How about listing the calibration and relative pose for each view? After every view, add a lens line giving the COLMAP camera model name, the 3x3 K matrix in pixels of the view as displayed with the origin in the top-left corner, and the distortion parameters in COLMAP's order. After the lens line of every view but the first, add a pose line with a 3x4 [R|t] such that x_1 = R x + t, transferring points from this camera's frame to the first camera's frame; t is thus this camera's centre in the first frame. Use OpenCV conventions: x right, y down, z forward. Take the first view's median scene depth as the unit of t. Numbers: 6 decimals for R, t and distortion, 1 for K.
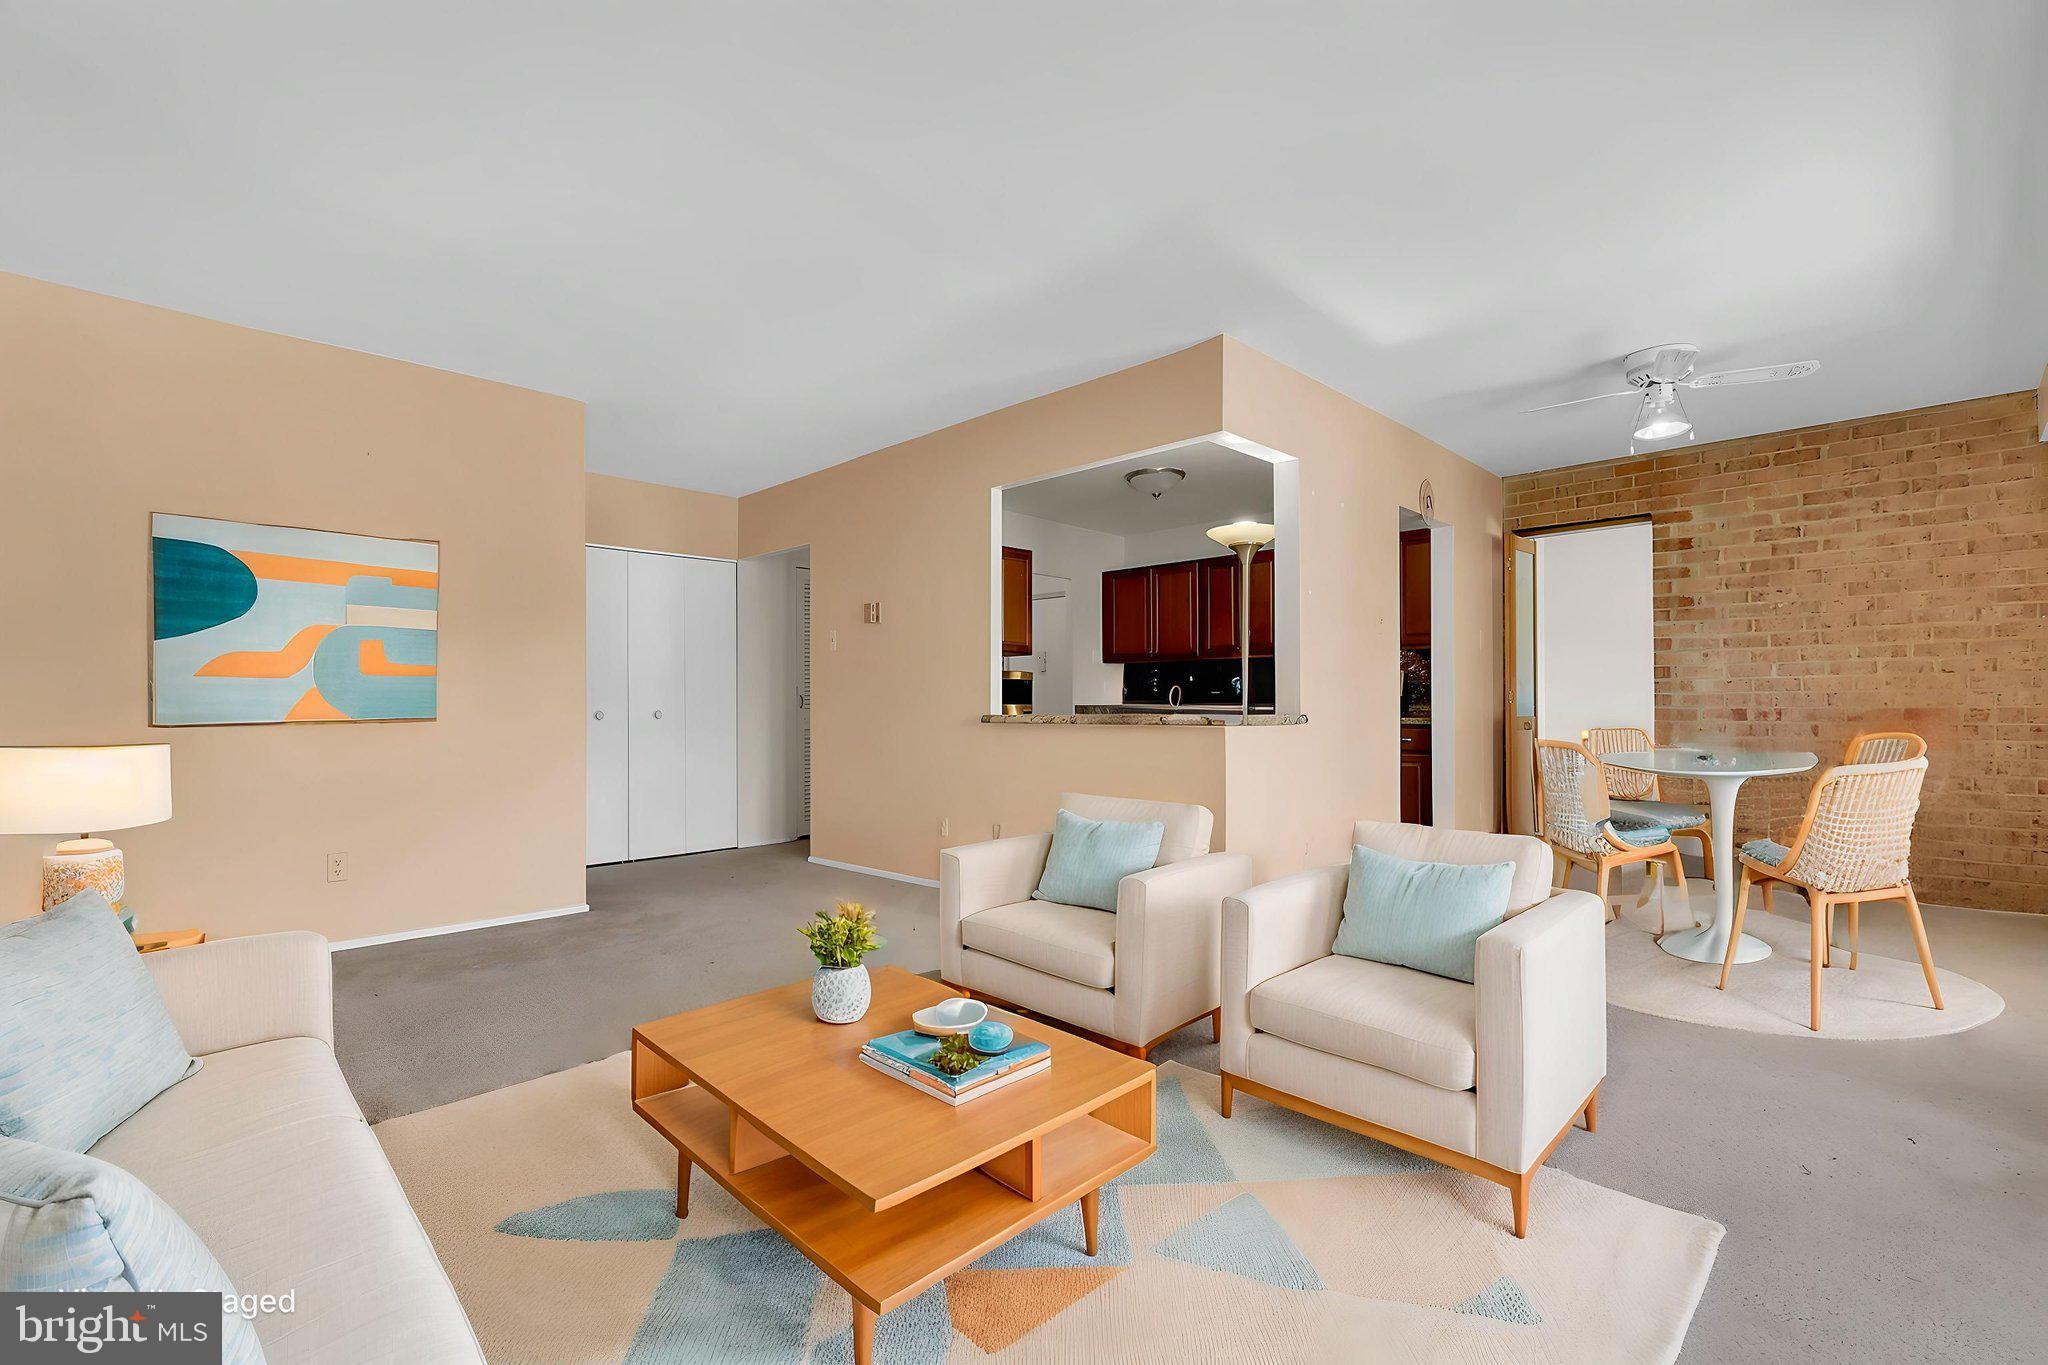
lens RADIAL K [[927.4, 0, 1014.3], [0, 927.4, 699.0], [0, 0, 1]] dist [-0.000113, -0.000119]
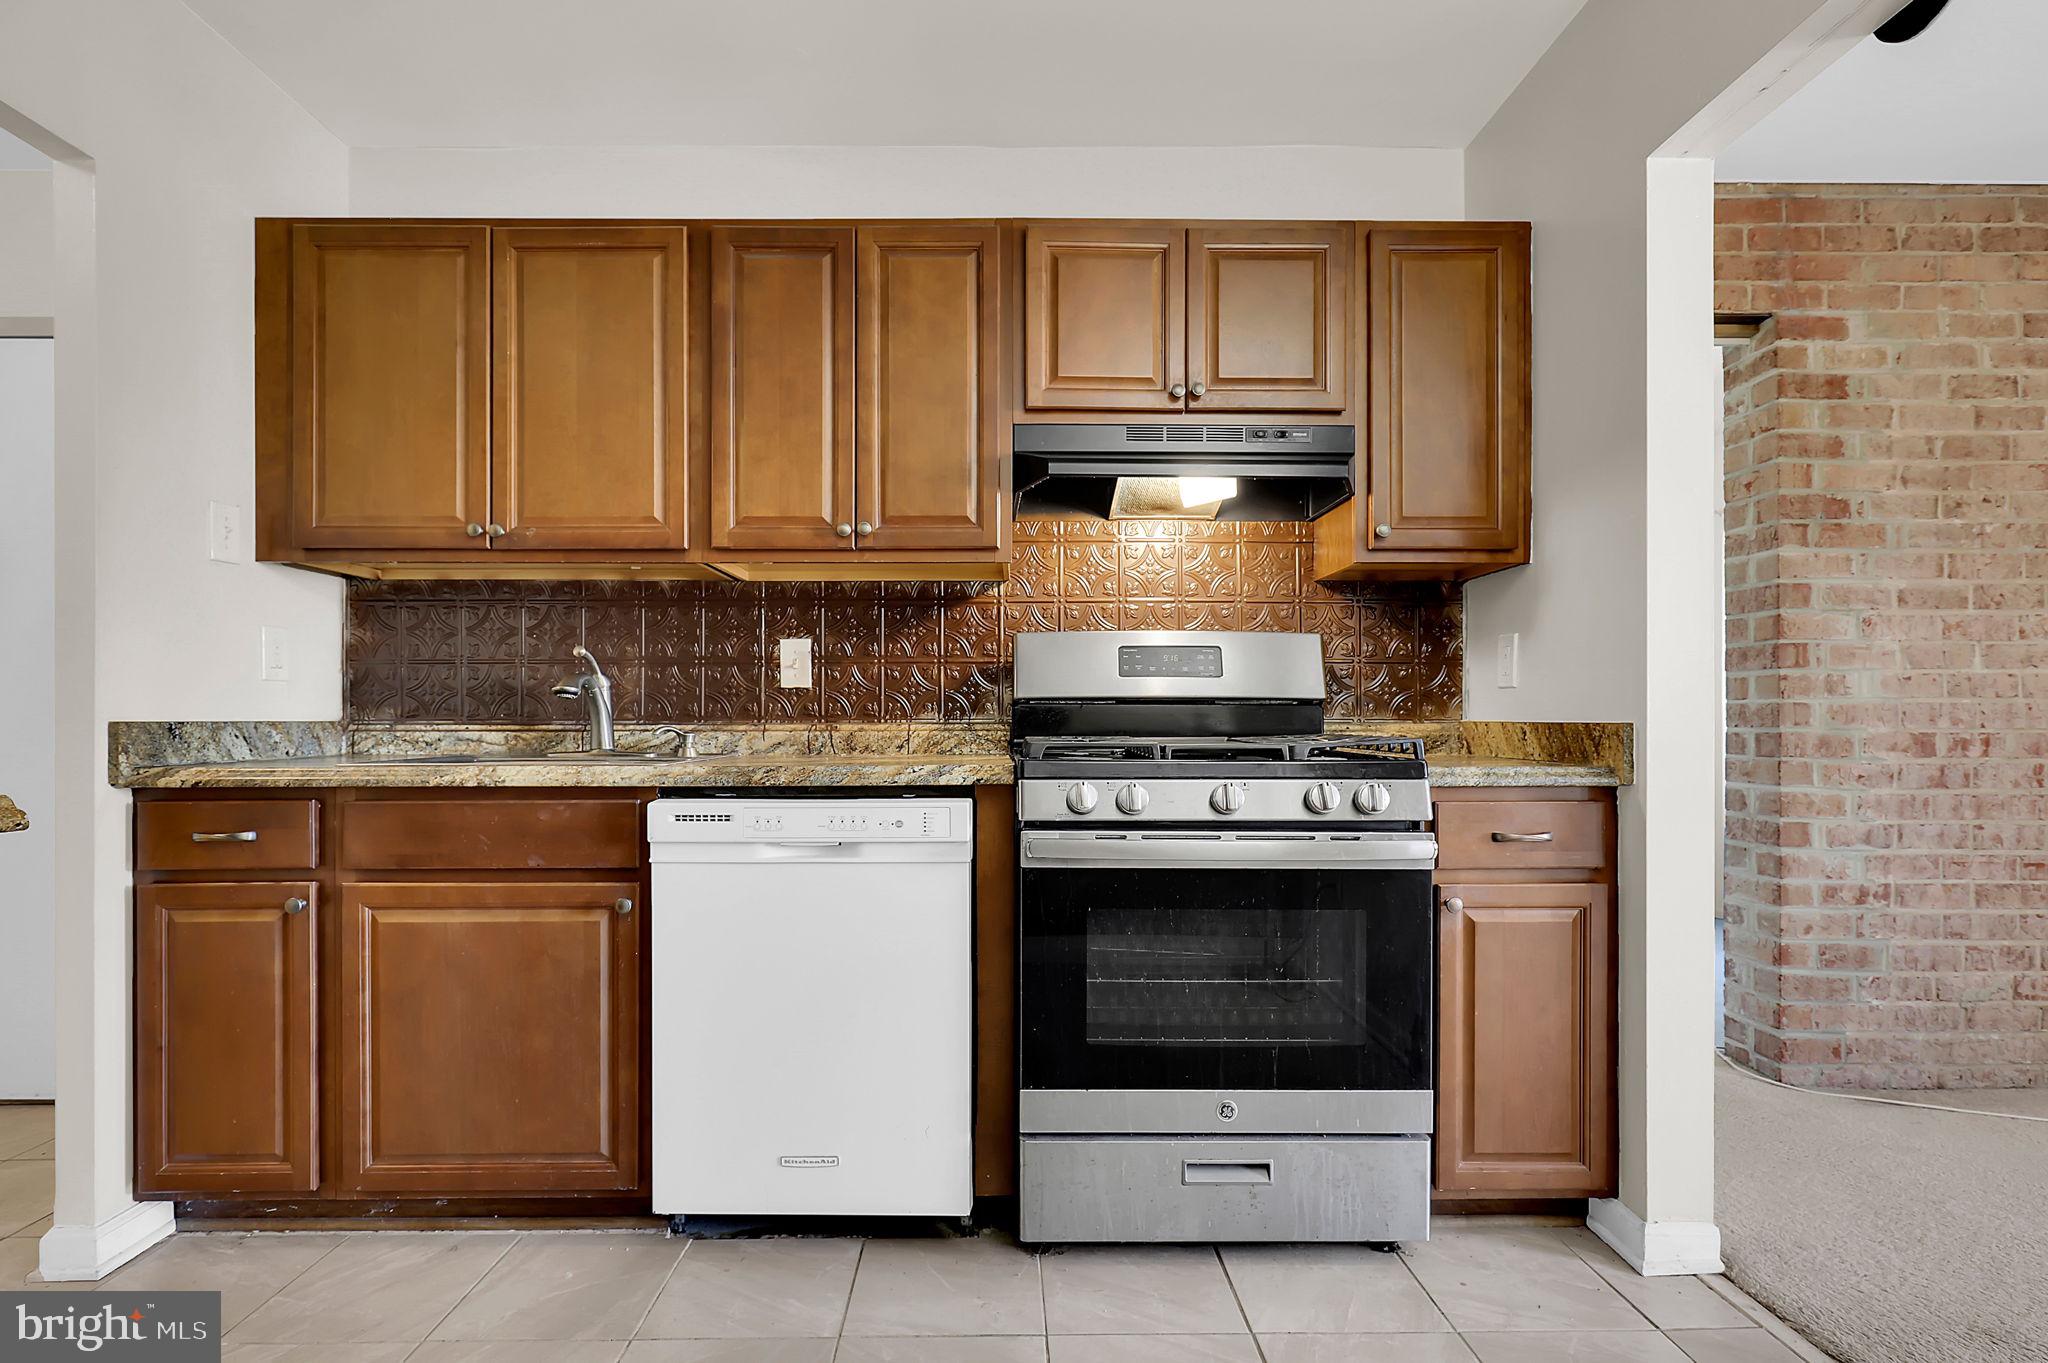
lens RADIAL K [[972.1, 0, 1008.8], [0, 972.1, 714.8], [0, 0, 1]] dist [-0.000802, -0.000463]
pose [[0.700753, 0.006268, 0.713377, 0.080810], [-0.008923, 0.999960, -0.000020, 0.005606], [-0.713348, -0.006352, 0.700781, 1.086011]]
